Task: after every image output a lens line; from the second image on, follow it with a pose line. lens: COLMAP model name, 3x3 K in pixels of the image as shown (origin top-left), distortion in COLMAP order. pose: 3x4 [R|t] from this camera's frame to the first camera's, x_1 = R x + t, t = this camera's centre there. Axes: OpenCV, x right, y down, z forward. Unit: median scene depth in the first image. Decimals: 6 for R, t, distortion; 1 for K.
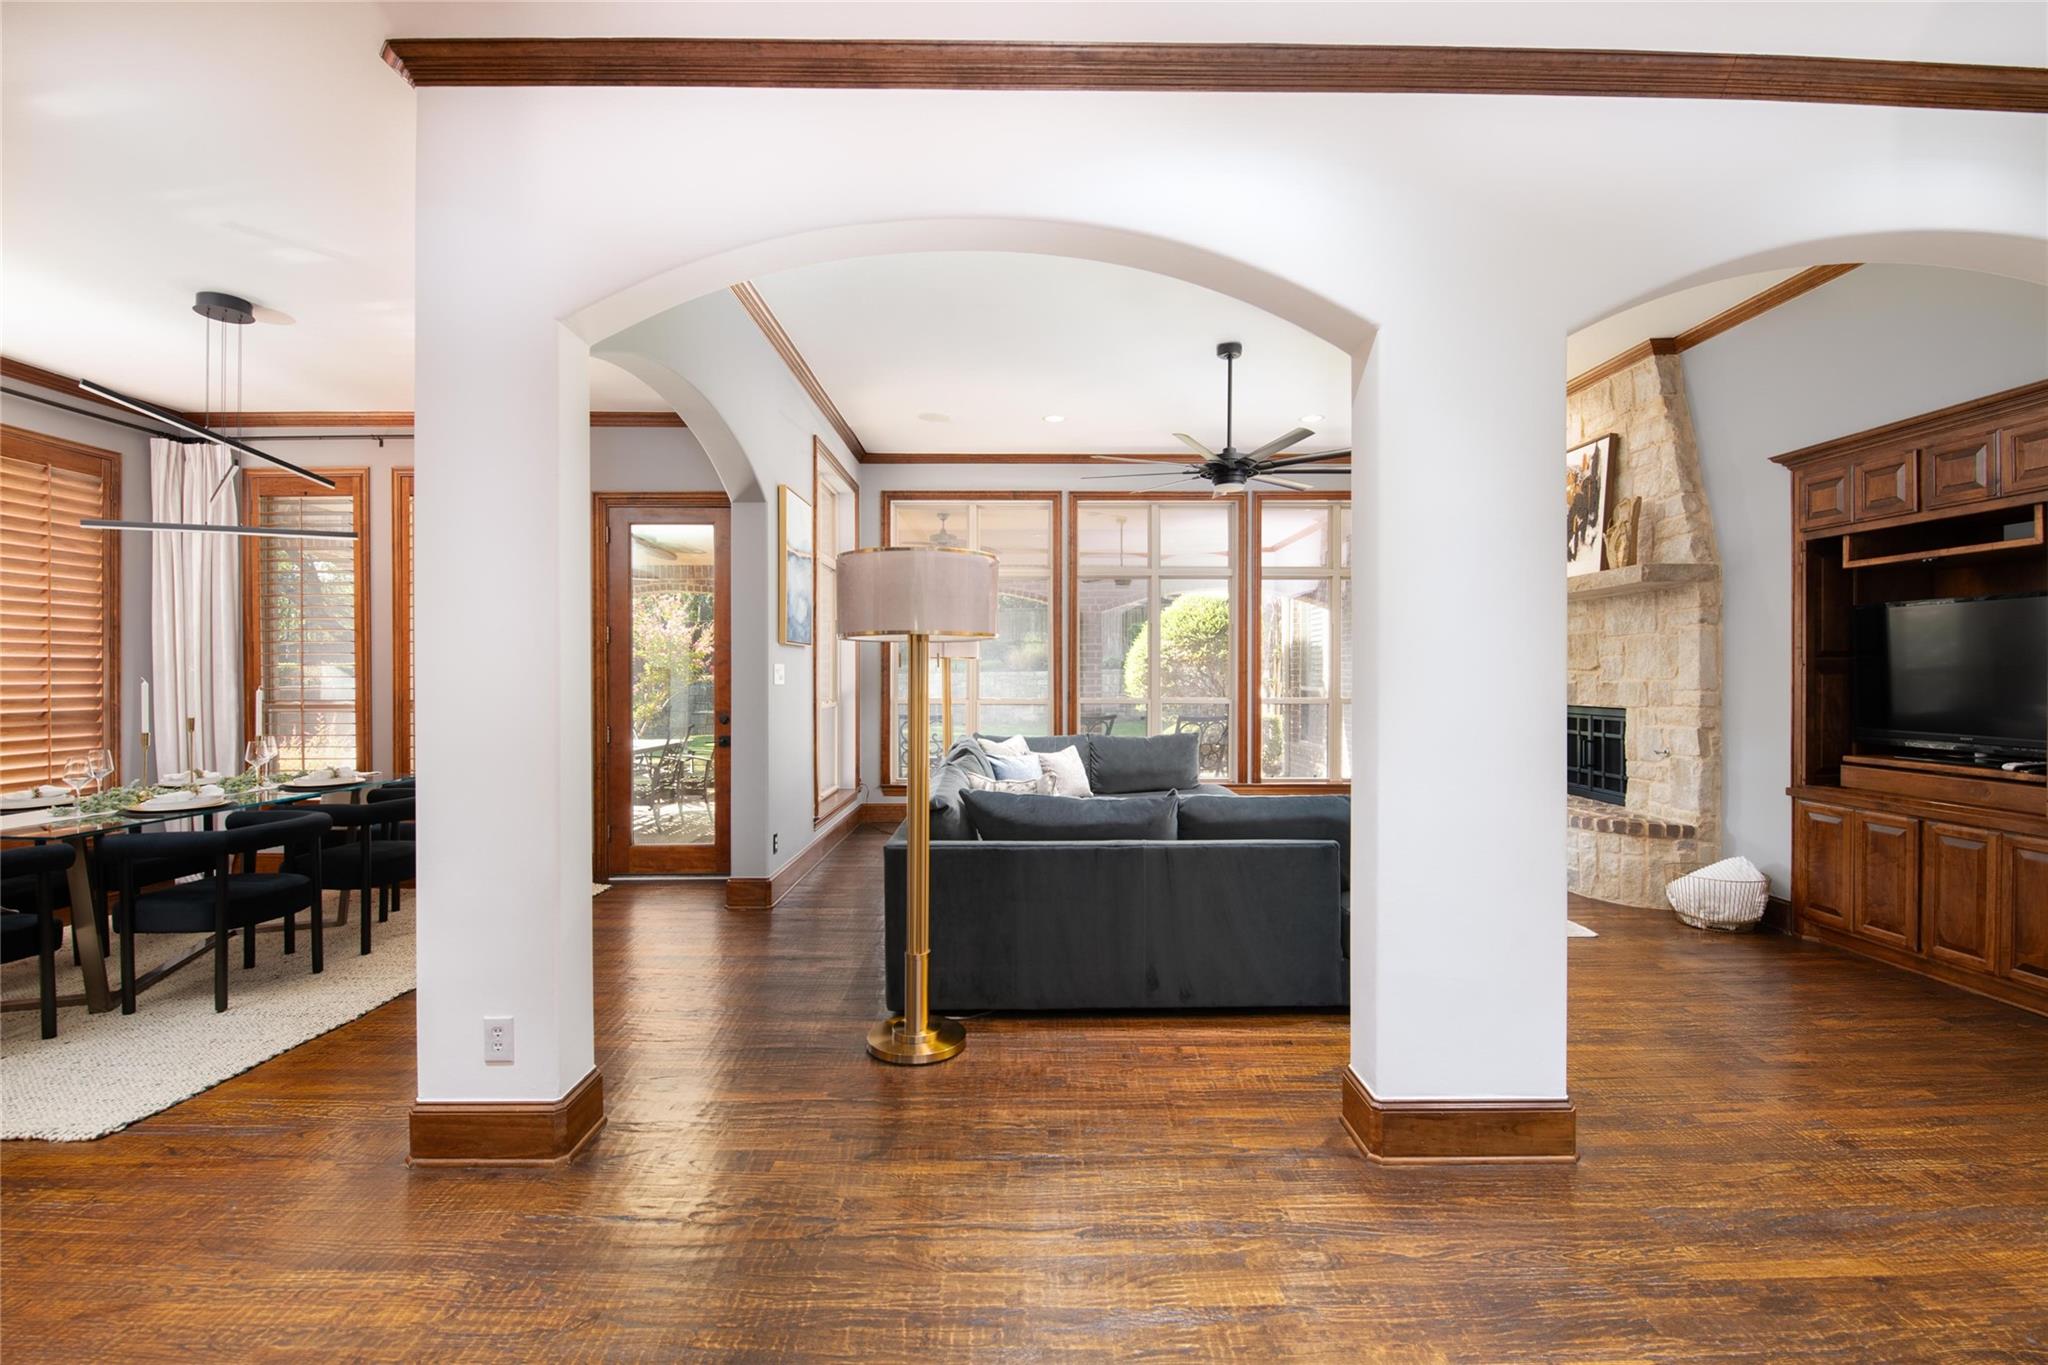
lens RADIAL K [[888.4, 0, 1029.1], [0, 888.4, 679.3], [0, 0, 1]] dist [-0.008250, -0.005159]
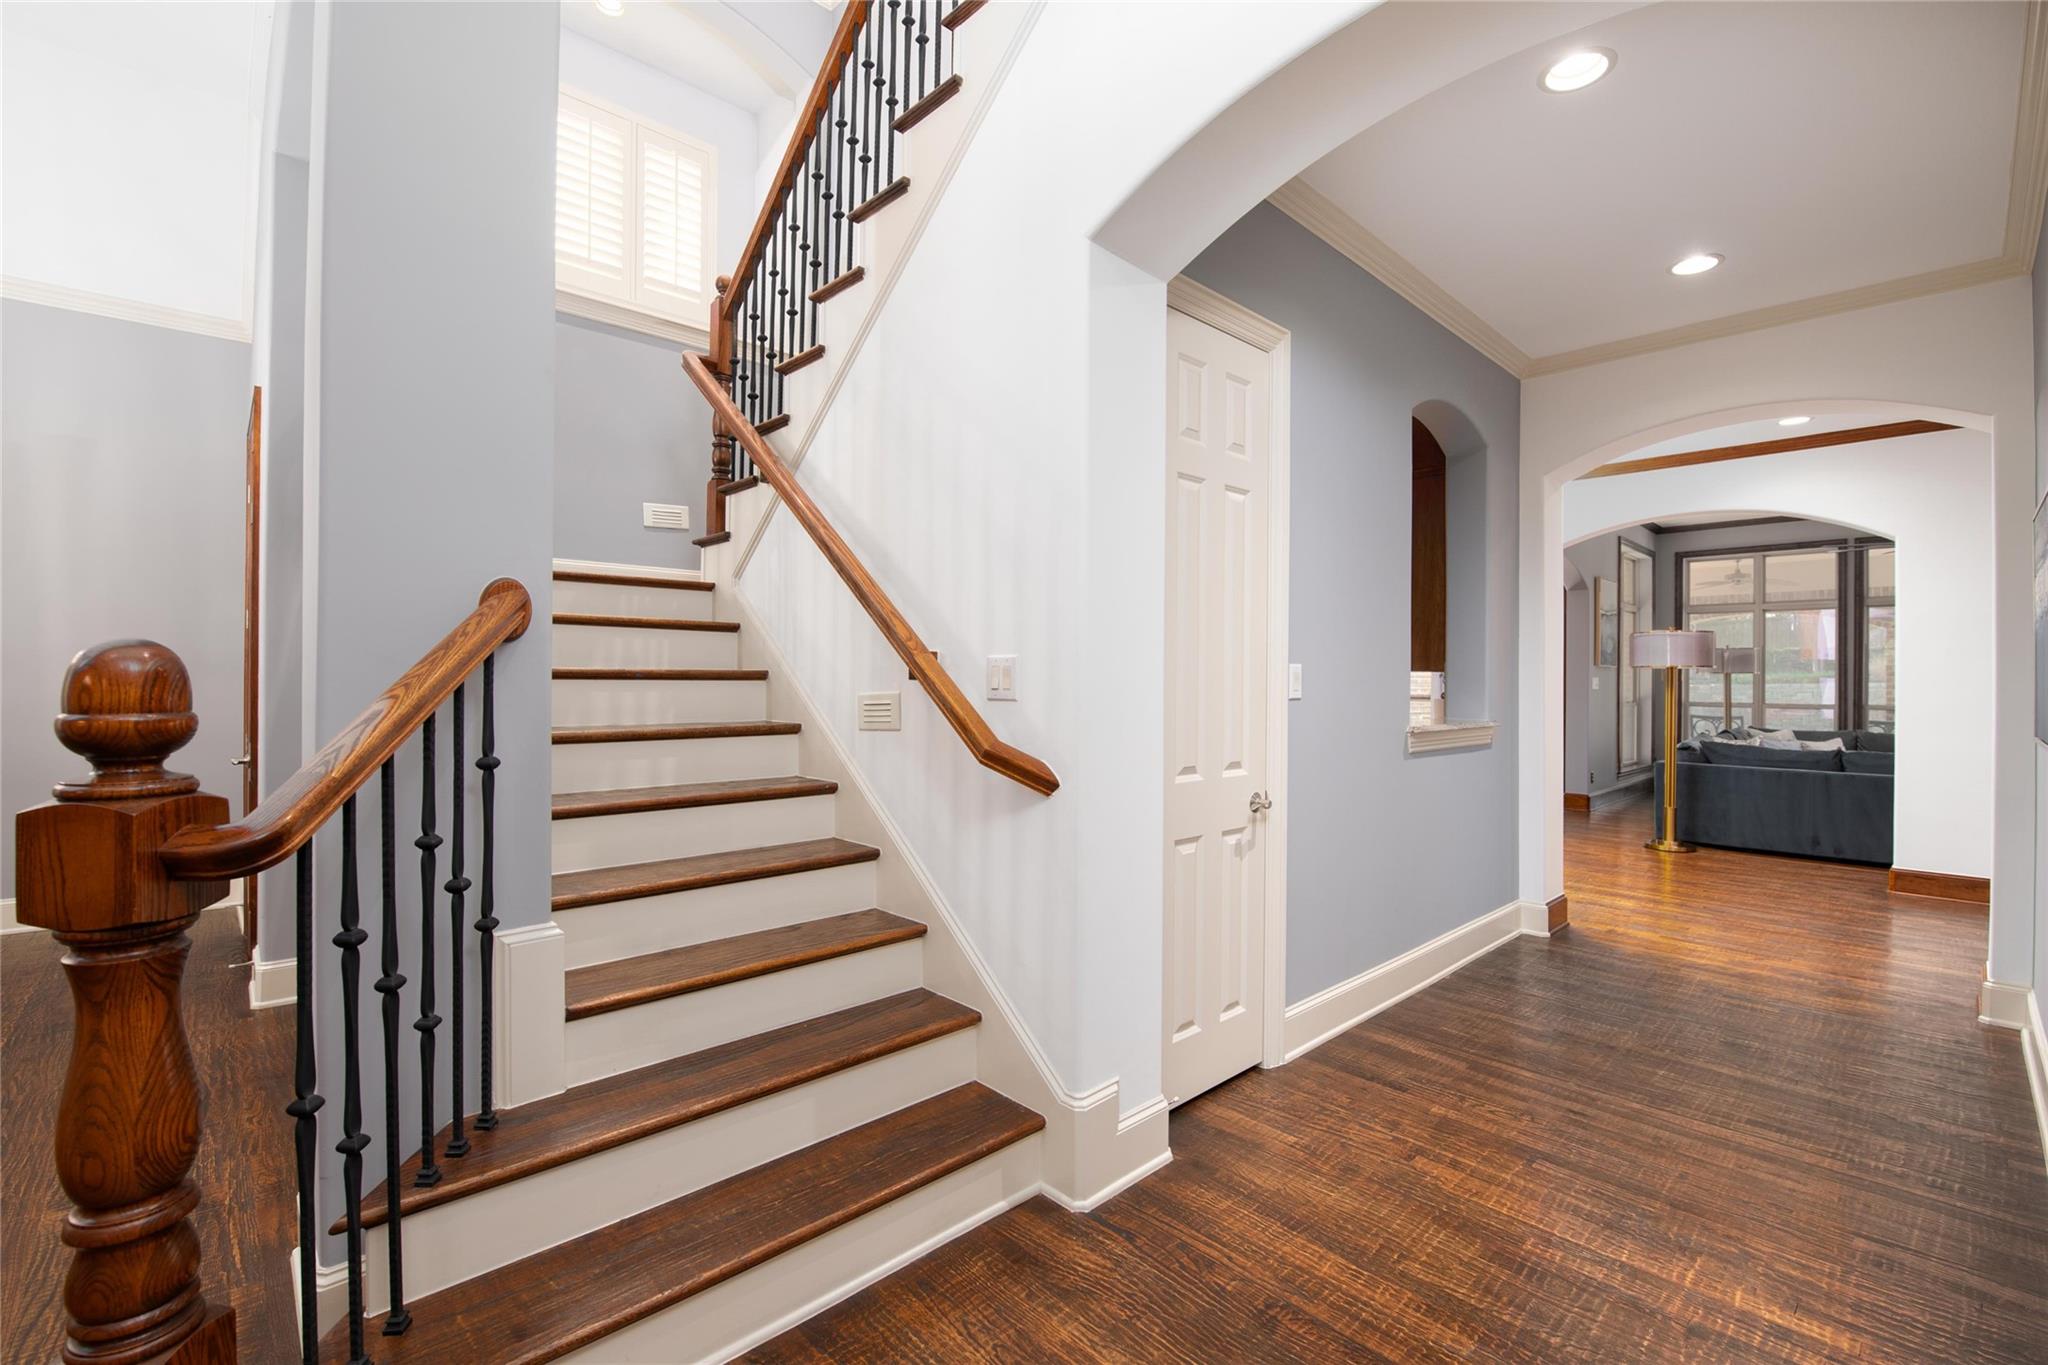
lens RADIAL K [[888.4, 0, 1028.7], [0, 888.4, 681.9], [0, 0, 1]] dist [-0.008250, -0.005159]
pose [[0.677426, 0.003017, -0.735585, 0.173325], [-0.009975, 0.999937, -0.005085, 0.007464], [0.735524, 0.010782, 0.677413, -0.710938]]
